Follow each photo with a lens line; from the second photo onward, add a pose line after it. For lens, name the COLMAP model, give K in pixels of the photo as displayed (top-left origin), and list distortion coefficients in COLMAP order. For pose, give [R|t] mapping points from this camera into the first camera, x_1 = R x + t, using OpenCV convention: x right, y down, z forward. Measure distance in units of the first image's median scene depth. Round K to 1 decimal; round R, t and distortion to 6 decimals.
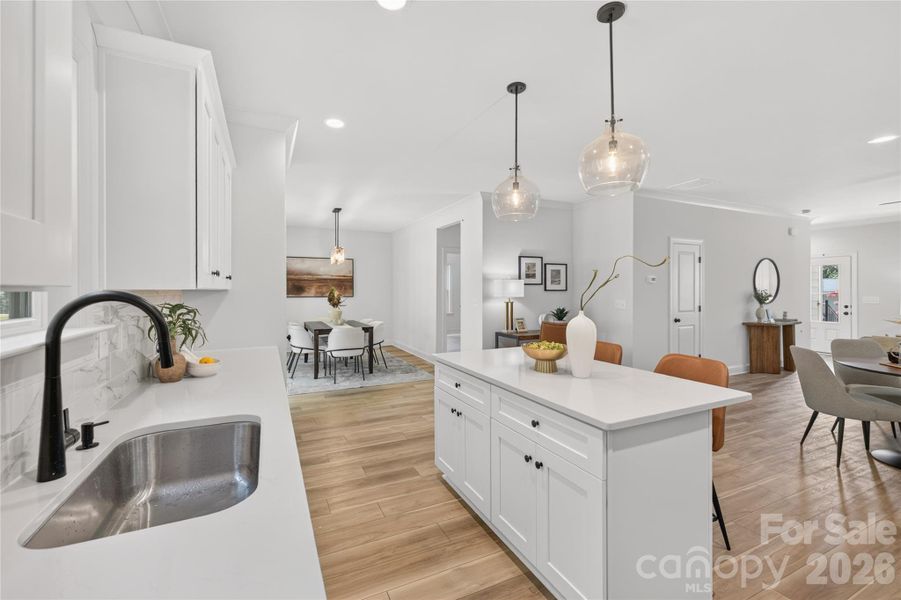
lens RADIAL K [[379.0, 0, 448.2], [0, 379.0, 294.9], [0, 0, 1]] dist [0.003963, 0.000036]
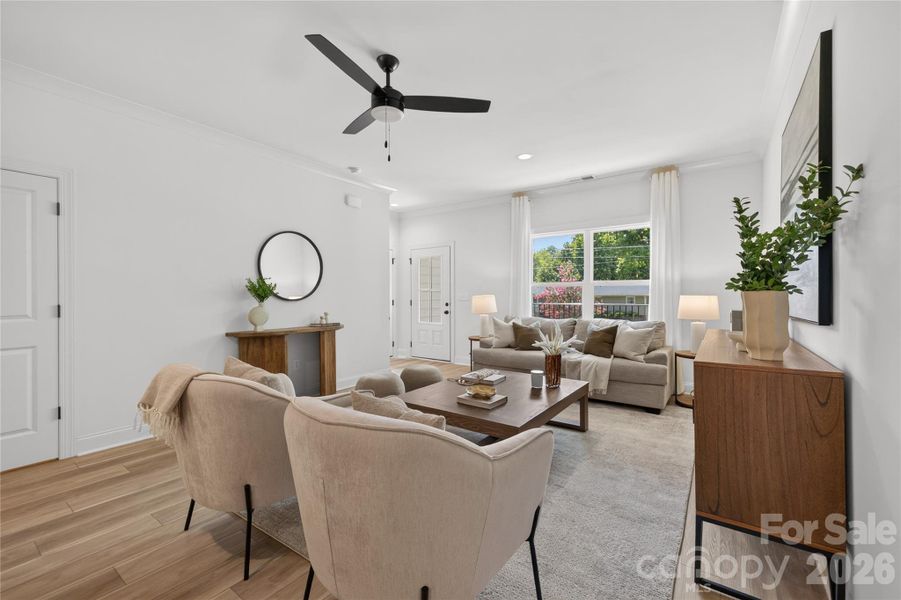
lens RADIAL K [[379.0, 0, 448.2], [0, 379.0, 294.9], [0, 0, 1]] dist [0.003963, 0.000036]
pose [[0.875671, -0.003542, 0.482895, 0.851641], [0.011044, 0.999858, -0.012693, 0.027215], [-0.482782, 0.016448, 0.875586, 0.339359]]
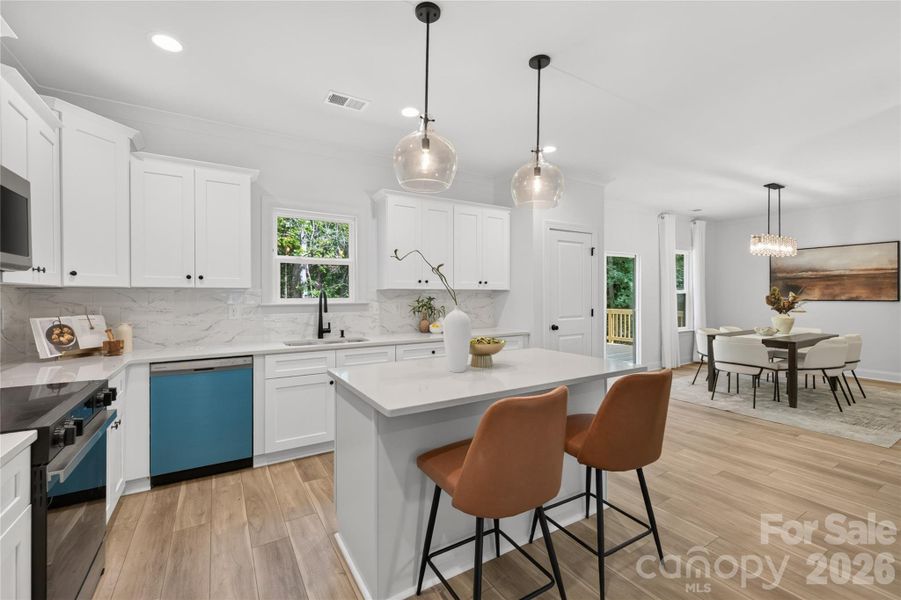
lens RADIAL K [[379.0, 0, 448.2], [0, 379.0, 294.9], [0, 0, 1]] dist [0.003963, 0.000036]
pose [[0.098757, -0.000055, -0.995112, 0.459105], [-0.011549, 0.999933, -0.001202, 0.005563], [0.995045, 0.011611, 0.098750, 0.302544]]
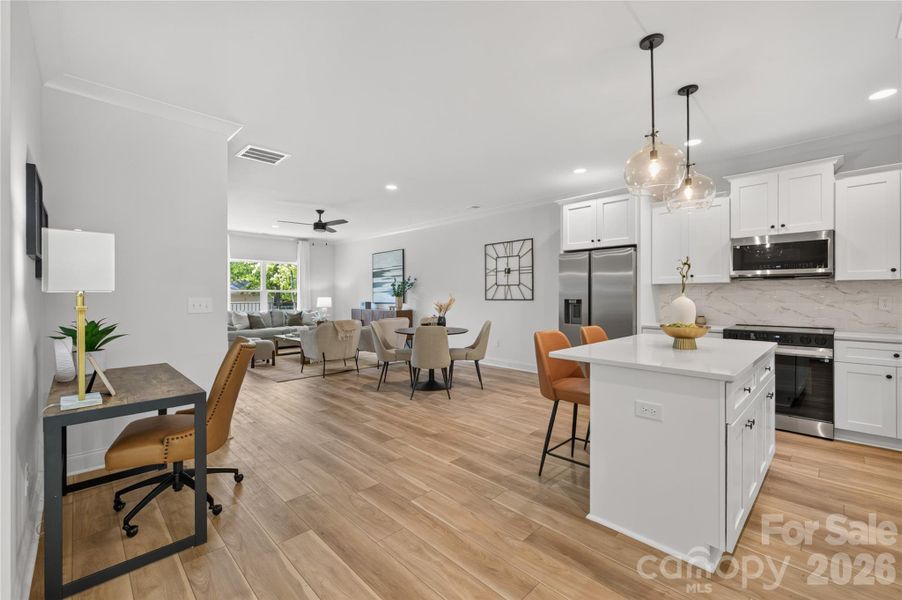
lens RADIAL K [[379.4, 0, 448.7], [0, 379.4, 294.9], [0, 0, 1]] dist [0.003963, 0.000036]
pose [[-0.323774, -0.000784, 0.946134, -0.215003], [0.014597, 0.999877, 0.005823, 0.010318], [-0.946022, 0.015696, -0.323723, 0.753117]]
